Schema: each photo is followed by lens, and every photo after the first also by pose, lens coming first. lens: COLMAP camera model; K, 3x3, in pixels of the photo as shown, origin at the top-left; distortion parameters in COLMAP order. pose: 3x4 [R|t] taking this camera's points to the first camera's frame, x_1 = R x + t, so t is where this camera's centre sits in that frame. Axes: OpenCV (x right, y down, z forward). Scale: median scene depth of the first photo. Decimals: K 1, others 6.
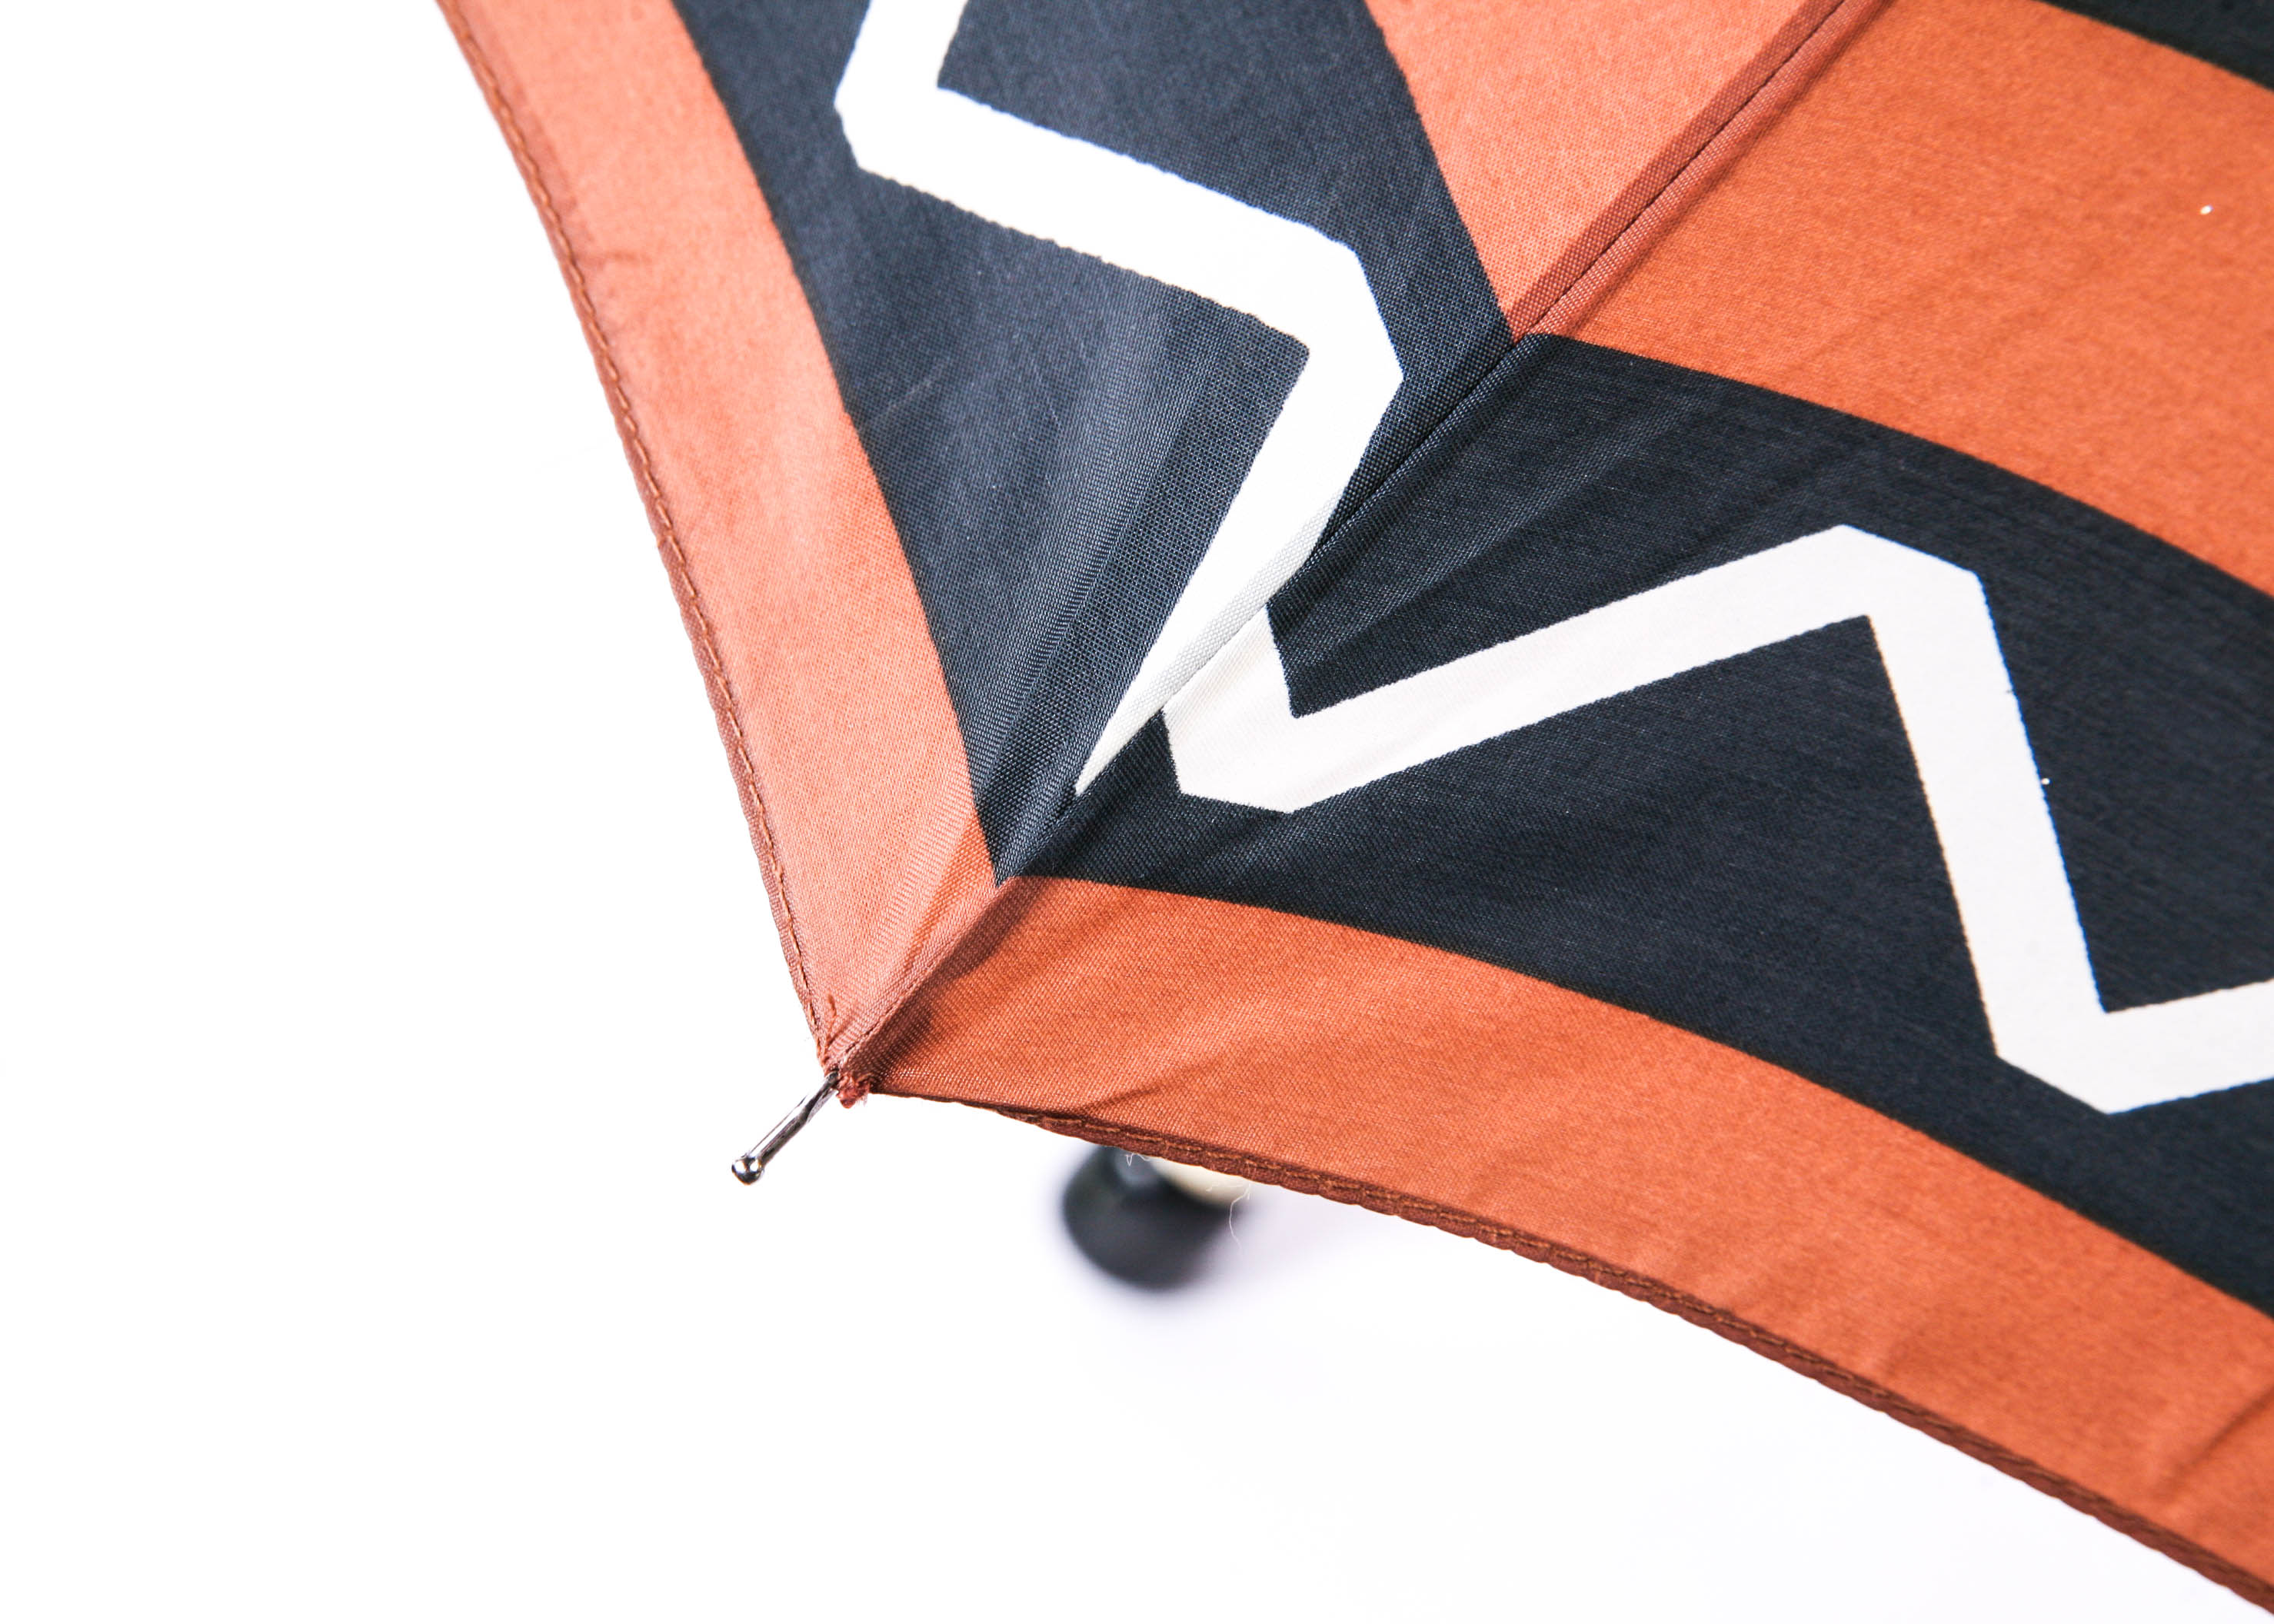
lens RADIAL K [[4948.1, 0, 1137.0], [0, 4948.1, 812.0], [0, 0, 1]] dist [0.024950, 0.364054]
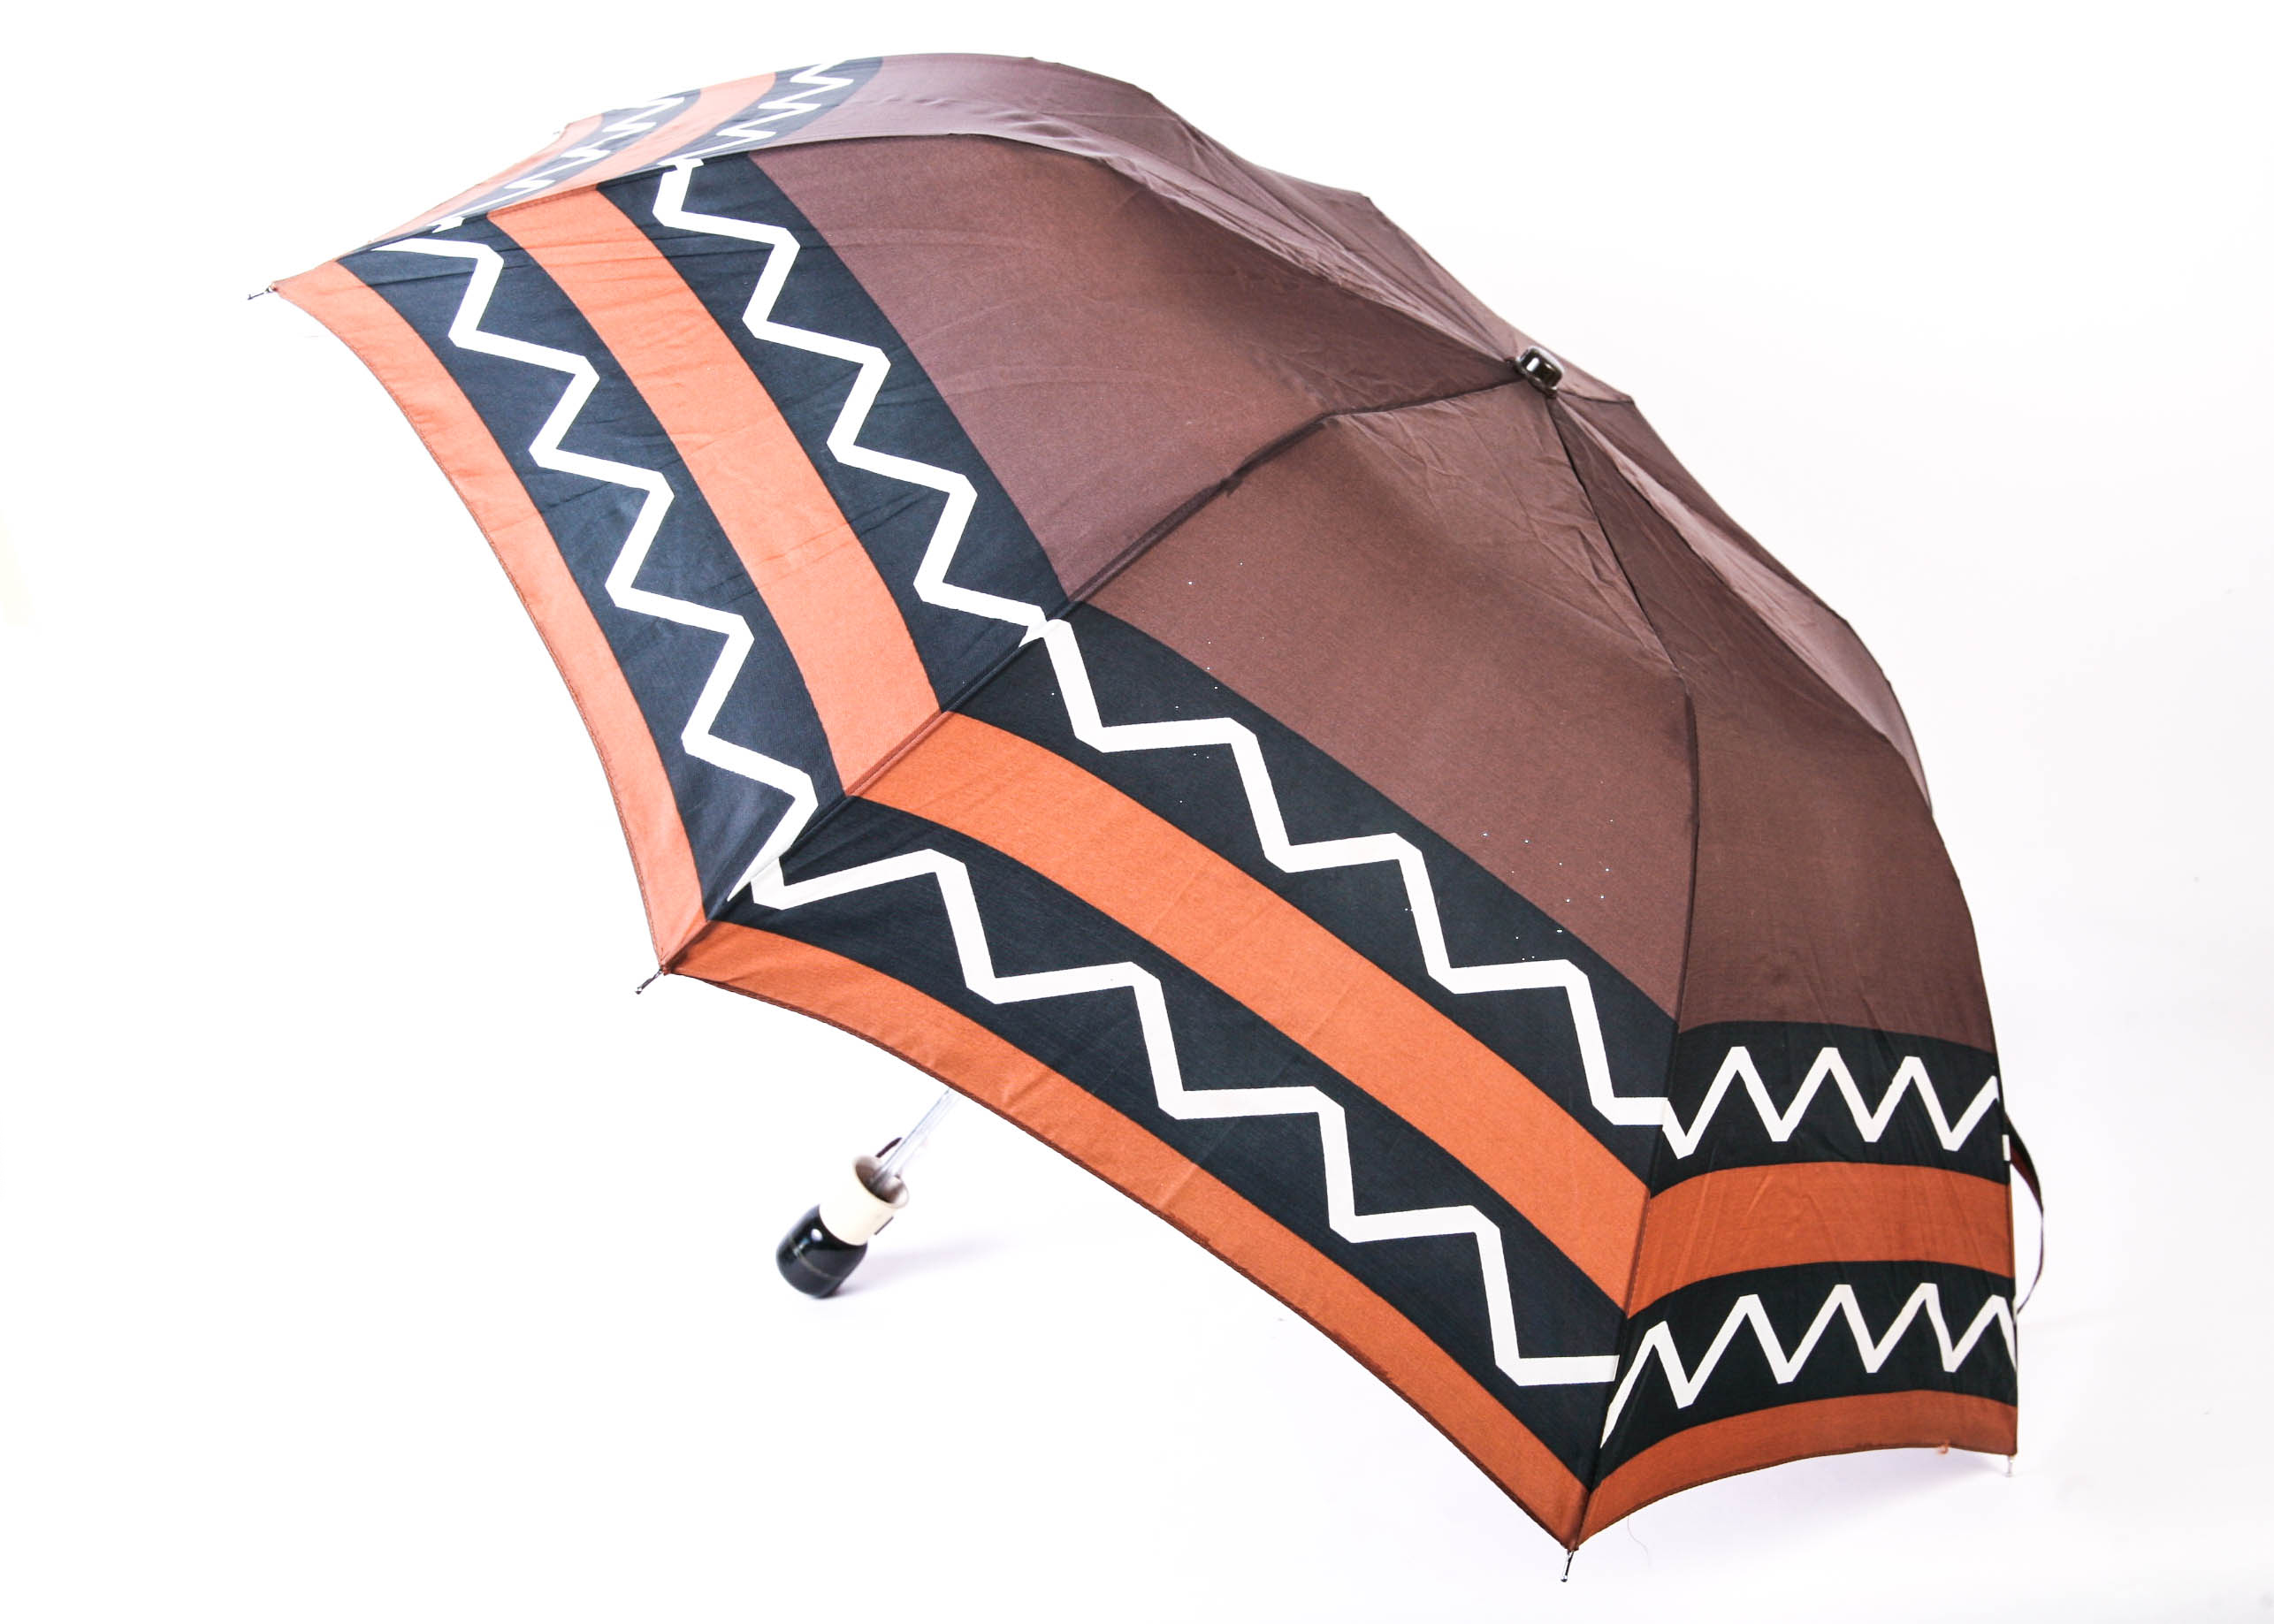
lens RADIAL K [[2319.9, 0, 1137.0], [0, 2319.9, 812.0], [0, 0, 1]] dist [0.002206, 0.000461]
pose [[0.993709, 0.043871, 0.103042, 0.114919], [-0.026159, 0.985553, -0.167336, 0.220191], [-0.108895, 0.163587, 0.980500, -0.847952]]
